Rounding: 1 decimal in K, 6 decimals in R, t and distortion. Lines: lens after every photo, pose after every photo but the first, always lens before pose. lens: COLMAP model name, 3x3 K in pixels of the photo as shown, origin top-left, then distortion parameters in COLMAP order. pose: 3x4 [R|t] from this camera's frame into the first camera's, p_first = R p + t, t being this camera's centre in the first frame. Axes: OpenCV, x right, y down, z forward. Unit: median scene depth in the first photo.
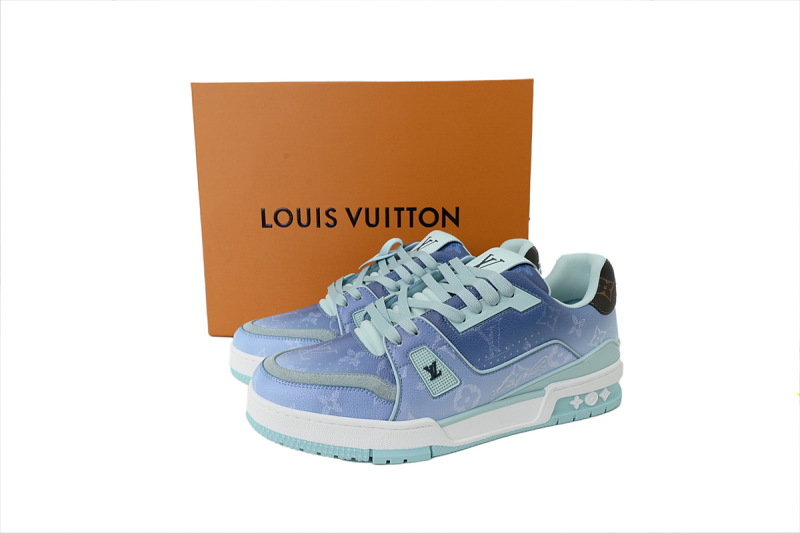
lens RADIAL K [[535.7, 0, 400.0], [0, 535.7, 266.5], [0, 0, 1]] dist [-0.005721, -0.001167]
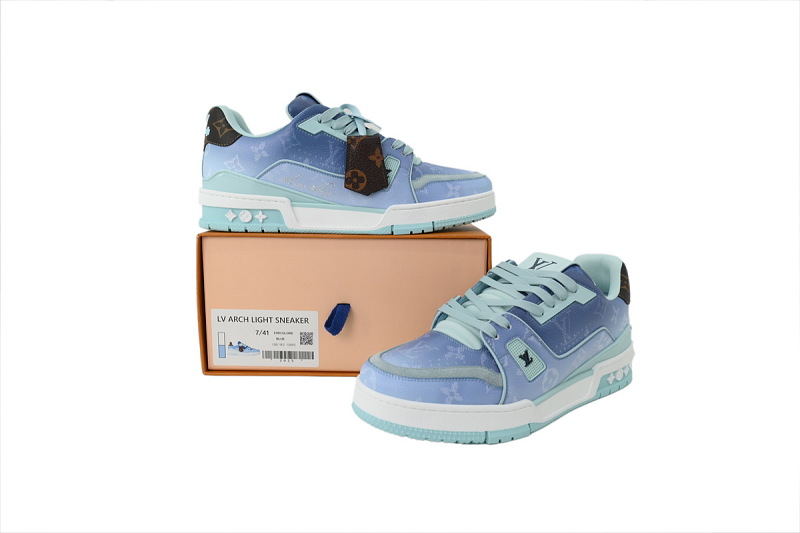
lens RADIAL K [[535.7, 0, 400.0], [0, 535.7, 266.5], [0, 0, 1]] dist [-0.005721, -0.001167]
pose [[0.962162, -0.028682, 0.270964, -0.498586], [0.036005, 0.999107, -0.022092, 0.011710], [-0.270088, 0.031012, 0.962336, -0.045741]]
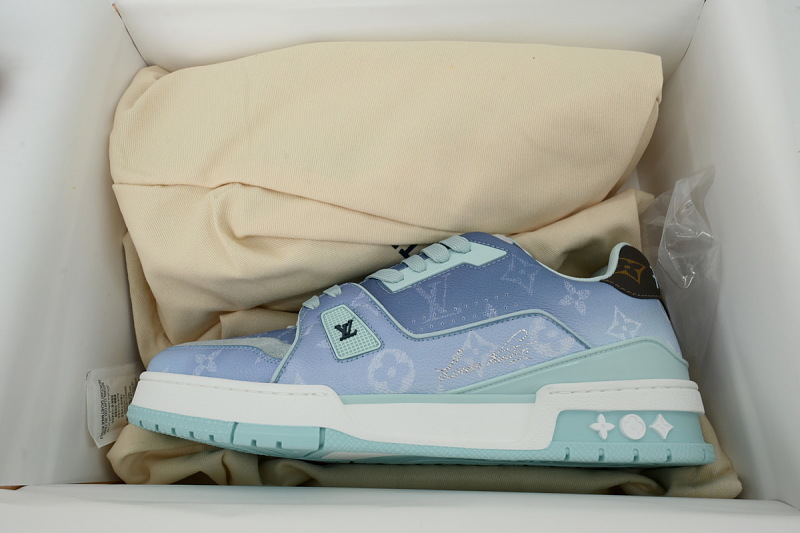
lens RADIAL K [[535.7, 0, 400.0], [0, 535.7, 266.5], [0, 0, 1]] dist [-0.005721, -0.001167]
pose [[0.942250, -0.109412, -0.316535, 0.363285], [-0.090040, 0.827576, -0.554085, 0.509970], [0.322580, 0.550588, 0.769932, 0.406198]]
